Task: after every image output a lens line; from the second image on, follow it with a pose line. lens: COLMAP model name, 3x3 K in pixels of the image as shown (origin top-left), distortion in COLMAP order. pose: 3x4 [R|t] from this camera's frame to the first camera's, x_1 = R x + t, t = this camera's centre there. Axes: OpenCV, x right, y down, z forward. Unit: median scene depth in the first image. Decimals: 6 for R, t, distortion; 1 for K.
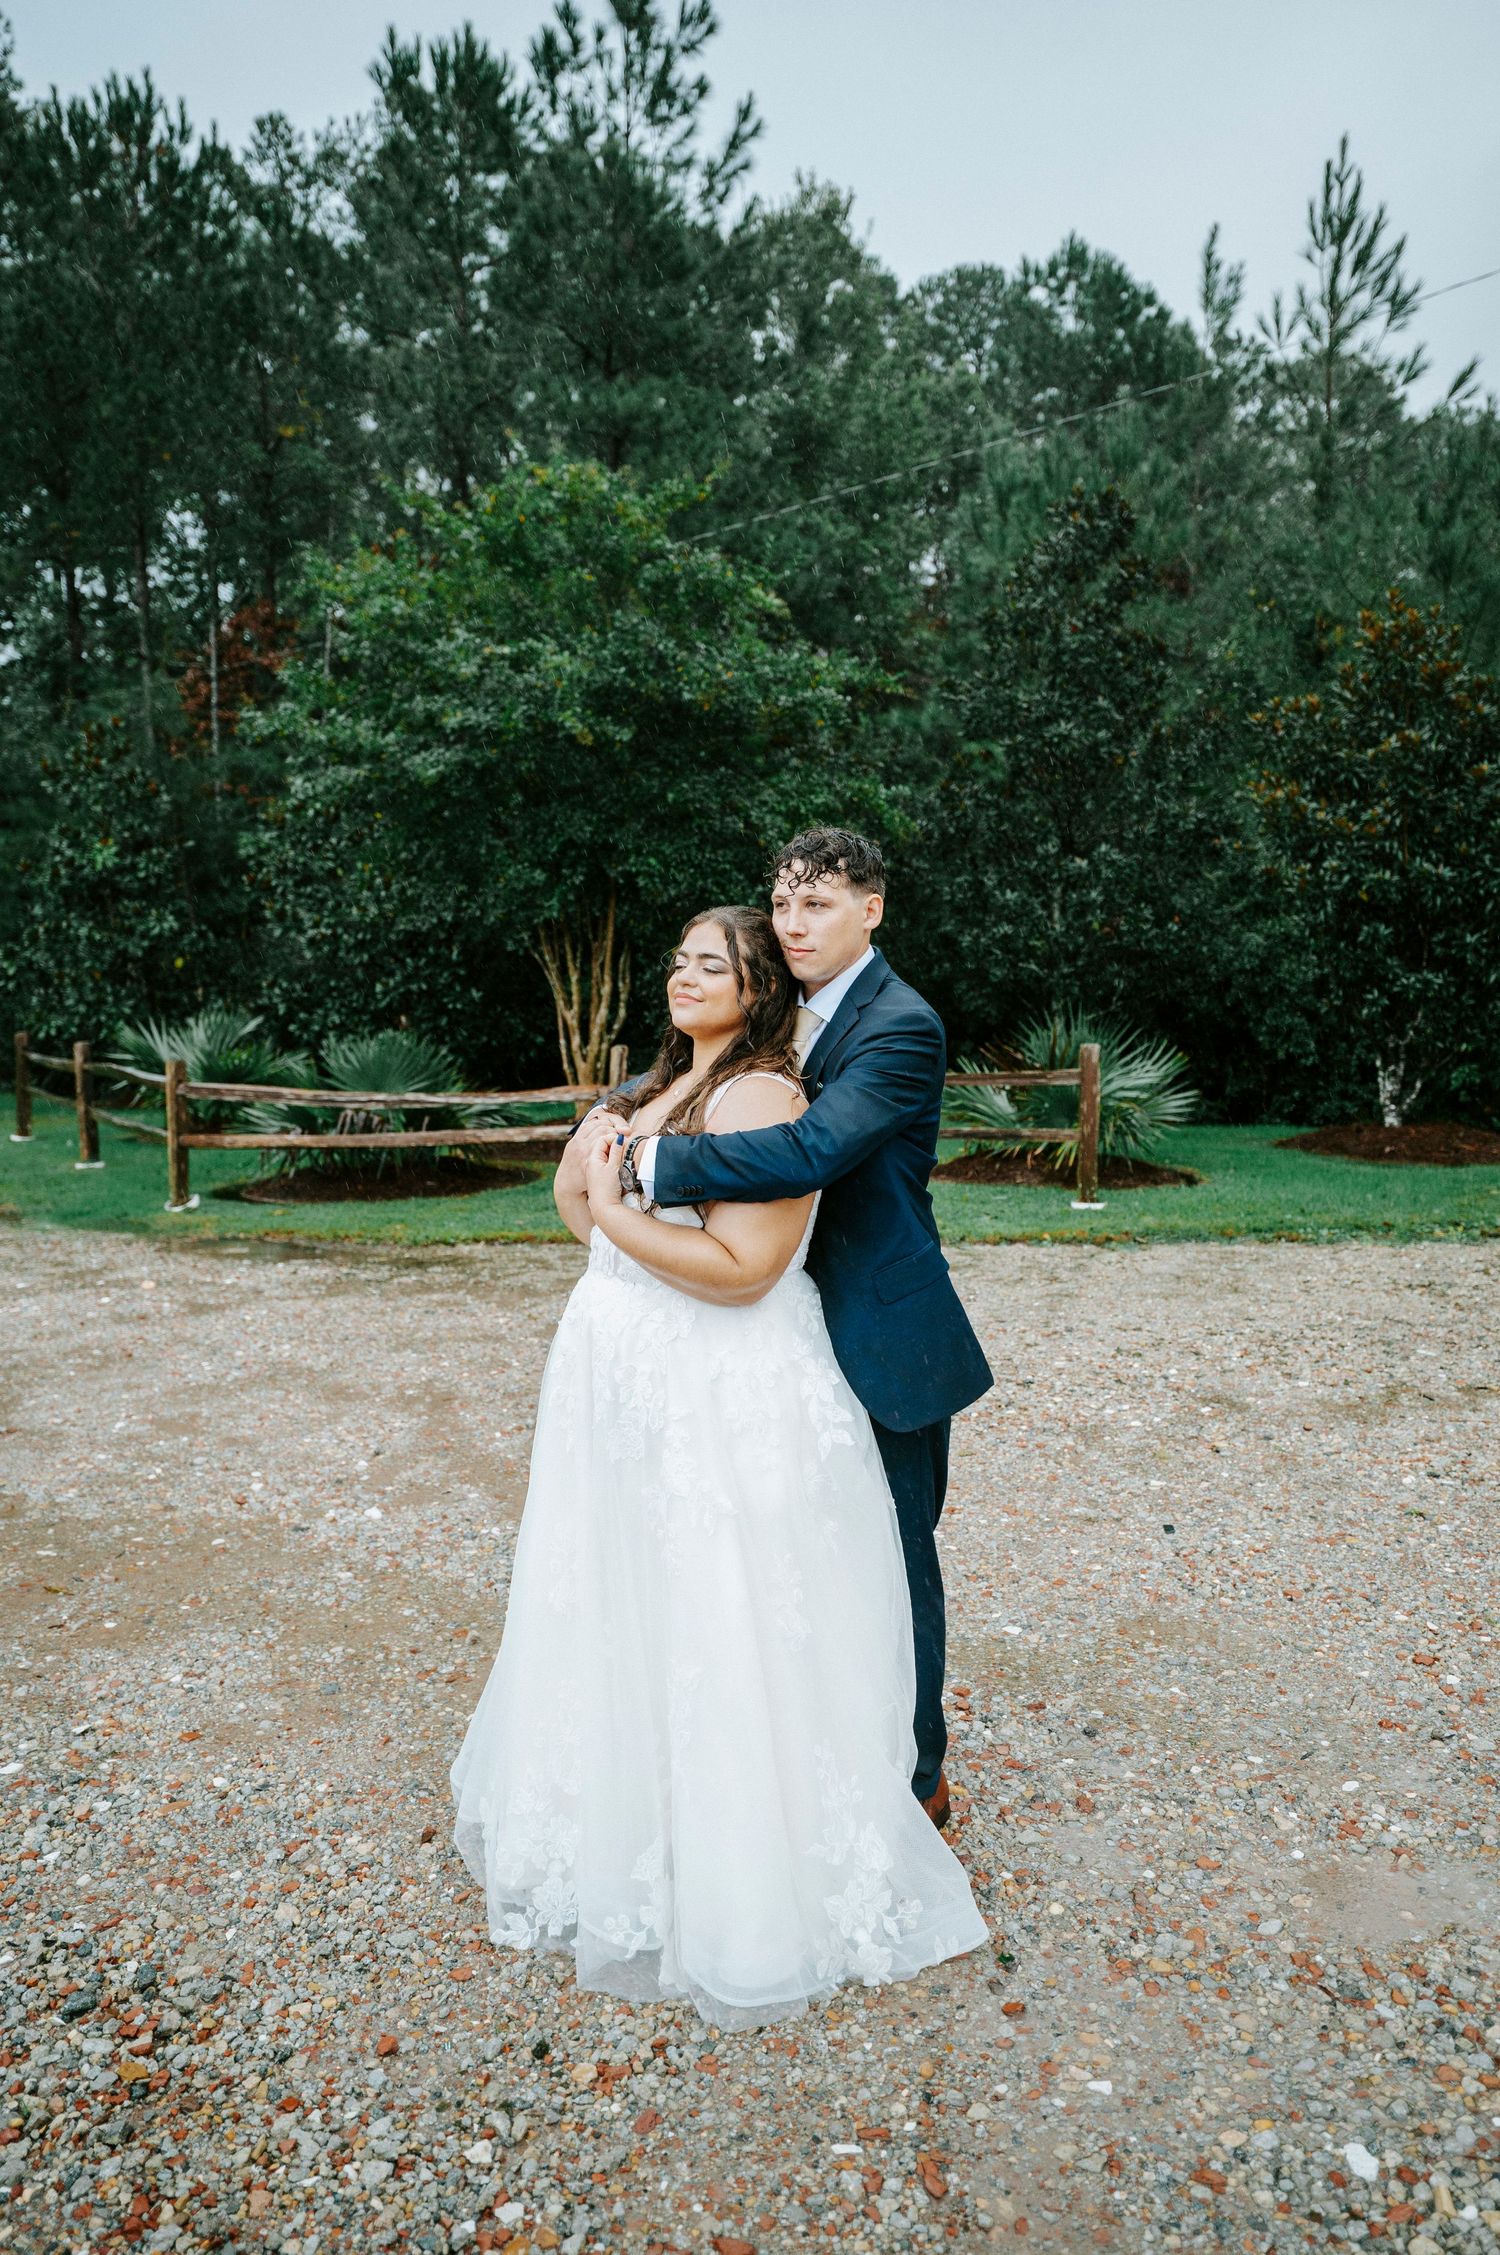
lens RADIAL K [[1511.0, 0, 762.8], [0, 1511.0, 1093.0], [0, 0, 1]] dist [0.012938, 0.004996]
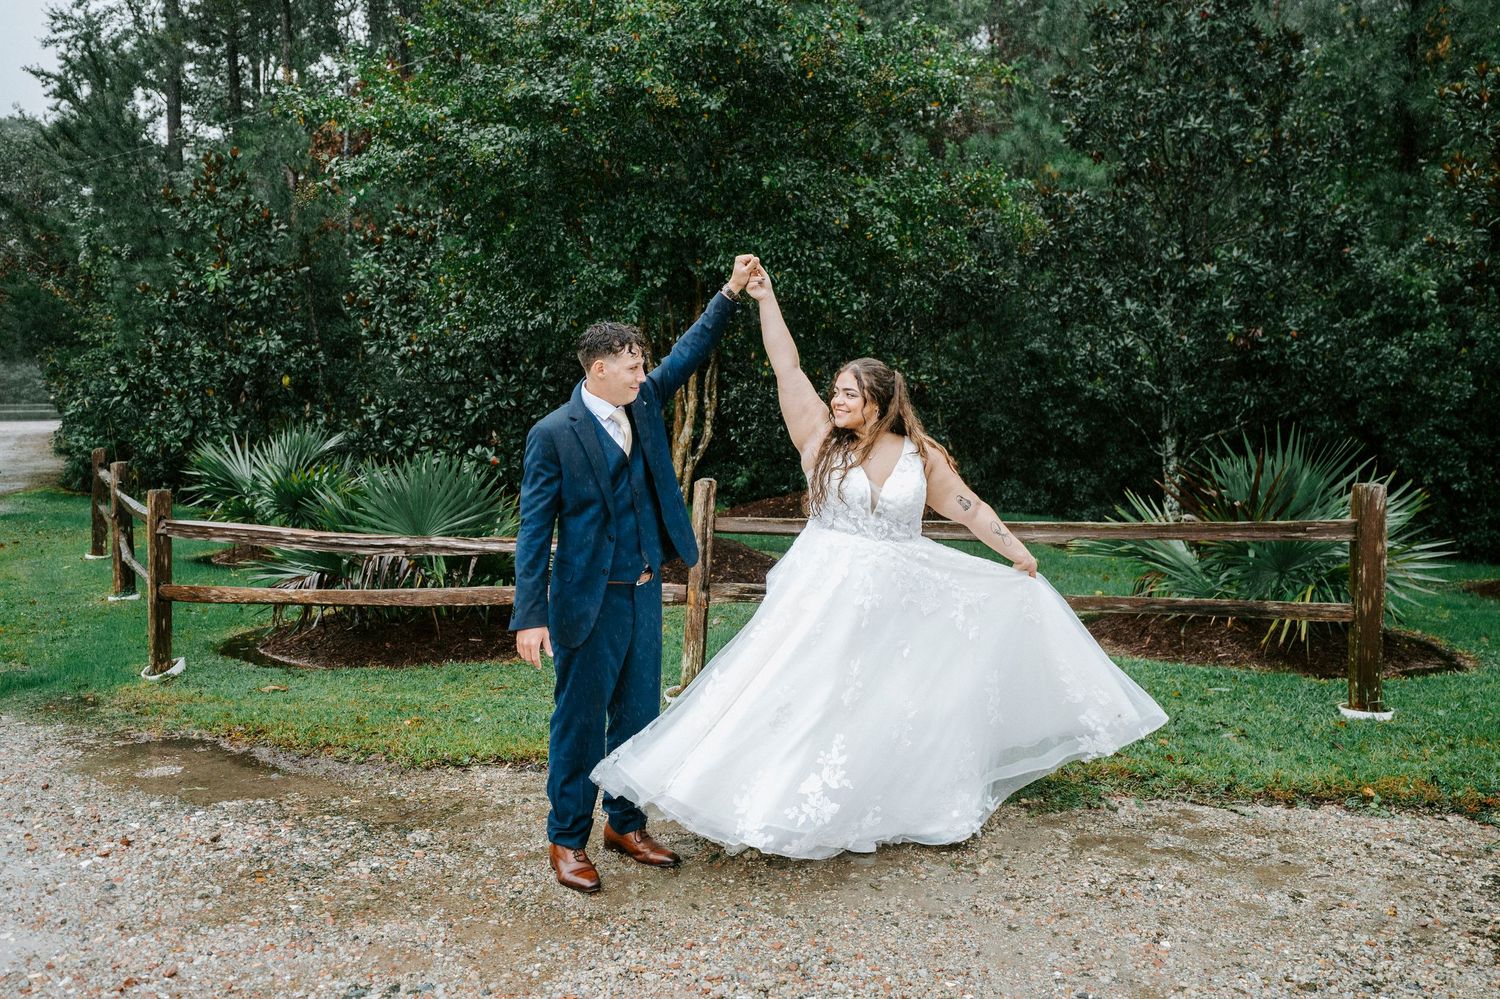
lens RADIAL K [[1178.4, 0, 746.9], [0, 1178.4, 439.0], [0, 0, 1]] dist [0.008594, 0.006829]
pose [[0.998271, 0.004336, -0.058612, -0.029013], [-0.006787, 0.999108, -0.041680, -0.019702], [0.058379, 0.042006, 0.997410, 0.301761]]
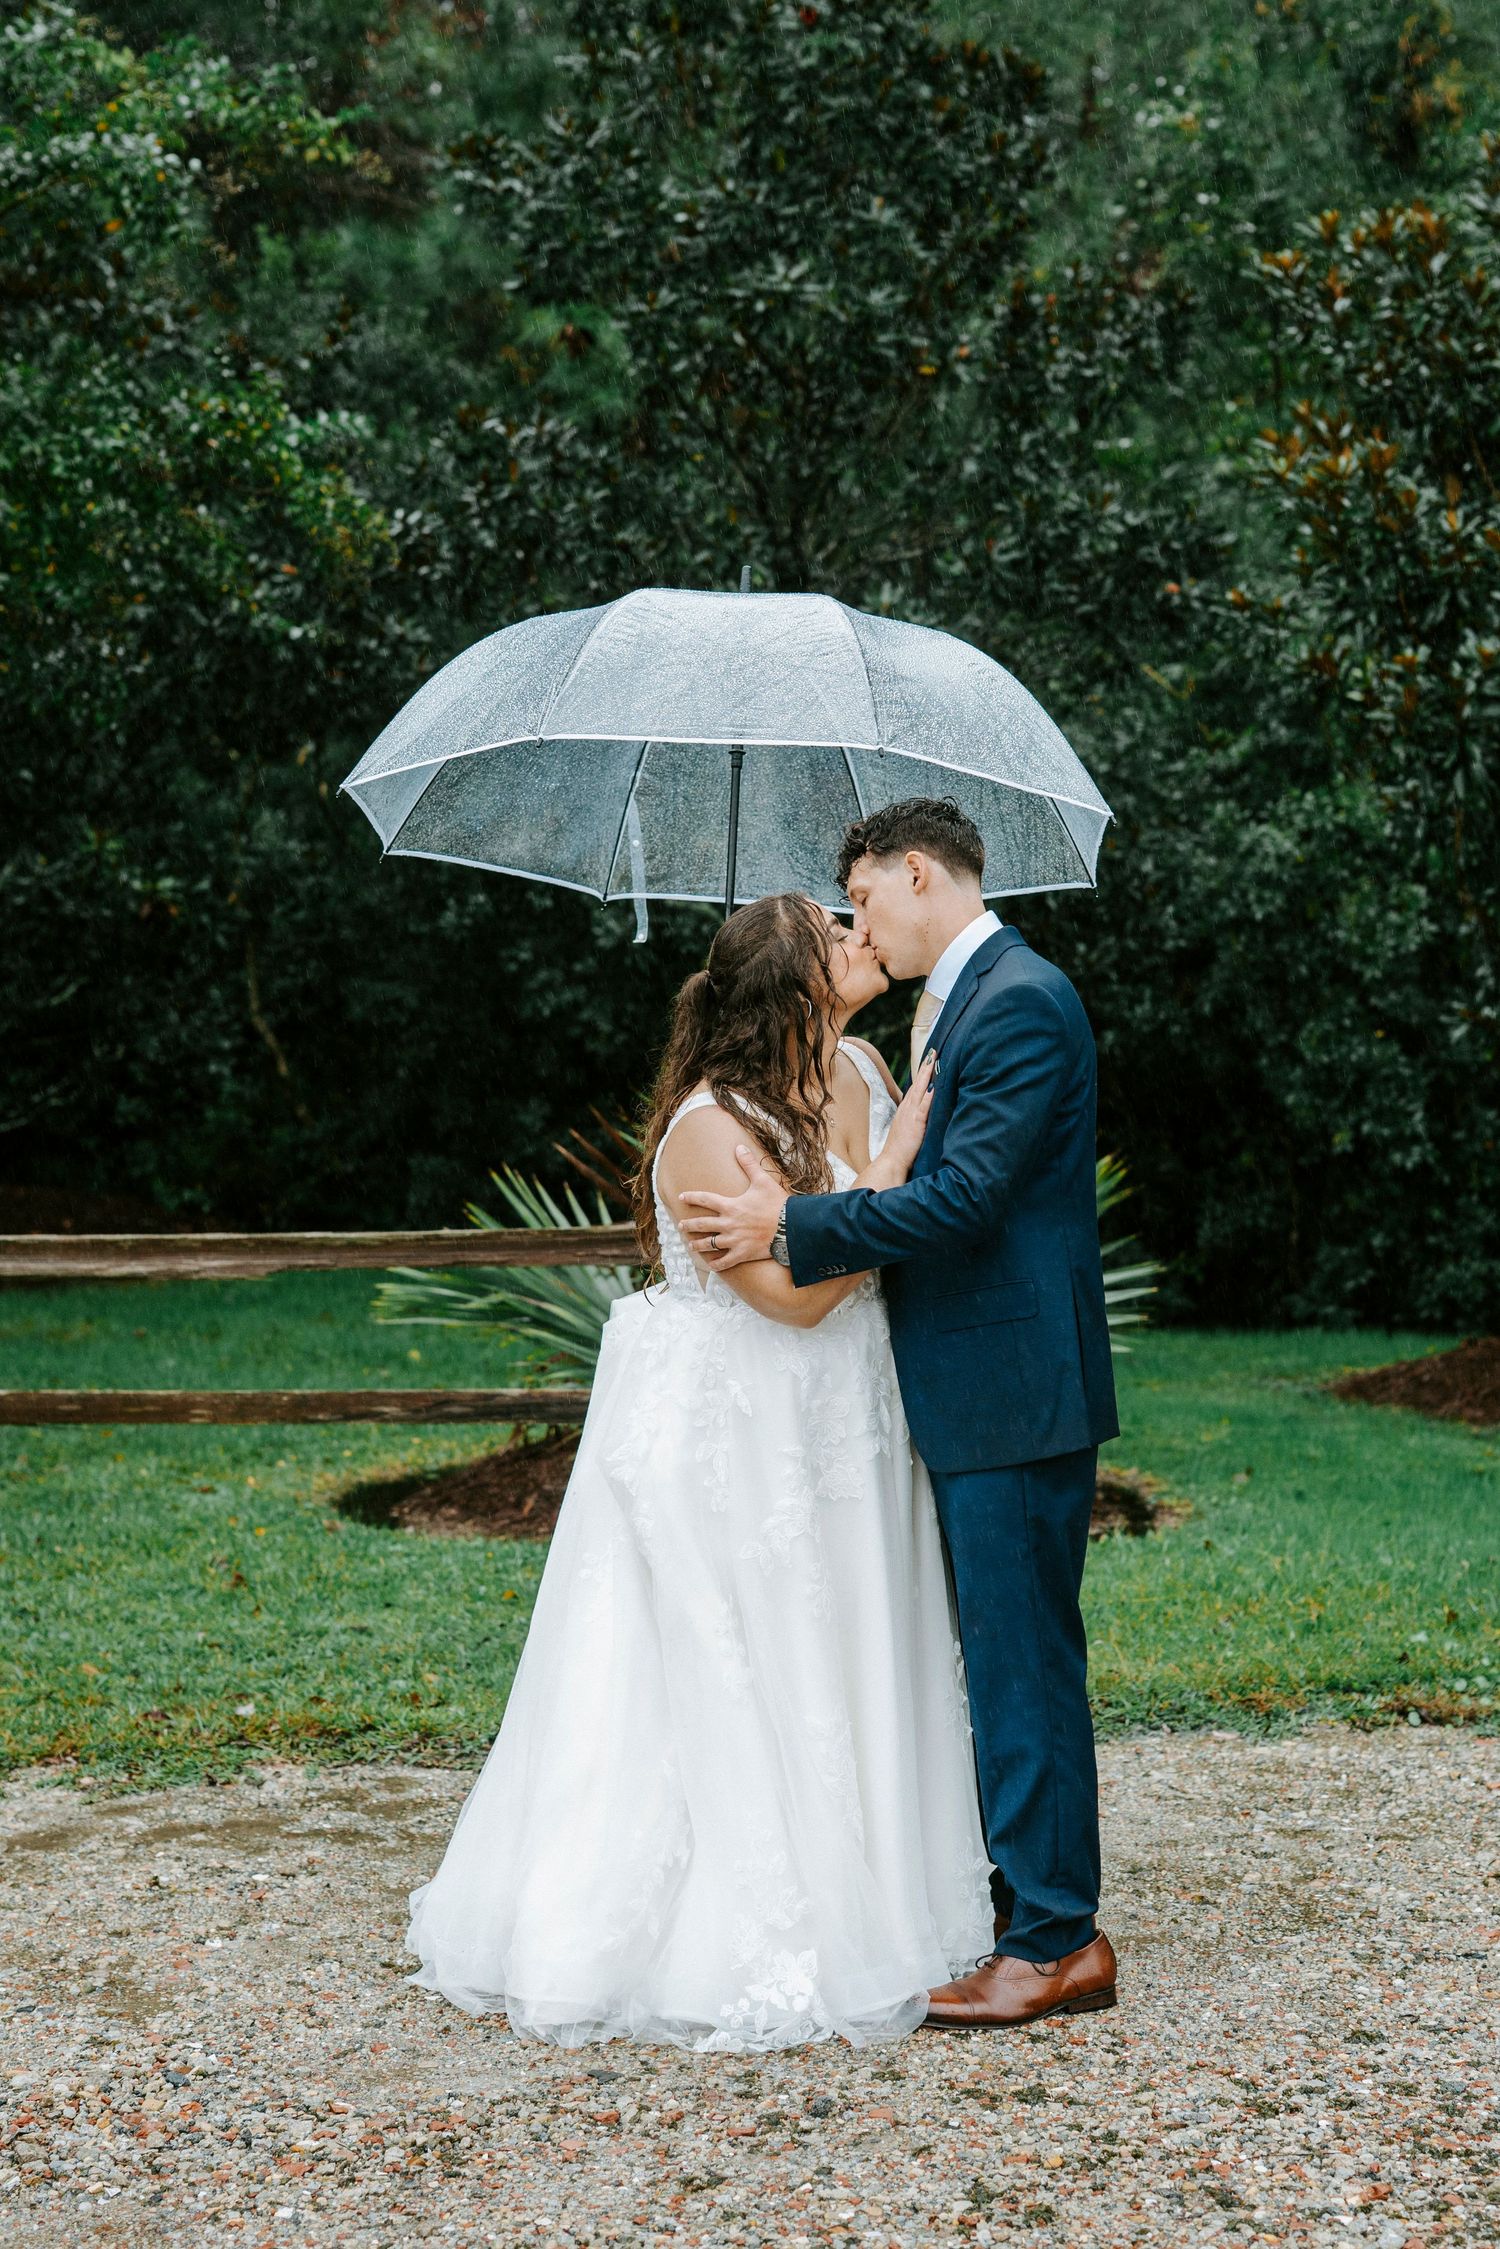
lens RADIAL K [[3721.9, 0, 758.6], [0, 3721.9, 1011.5], [0, 0, 1]] dist [0.013514, 0.087300]
pose [[0.982050, 0.002844, 0.188601, 0.021065], [0.006541, 0.998771, -0.049123, -0.014648], [-0.188509, 0.049474, 0.980825, 0.111701]]
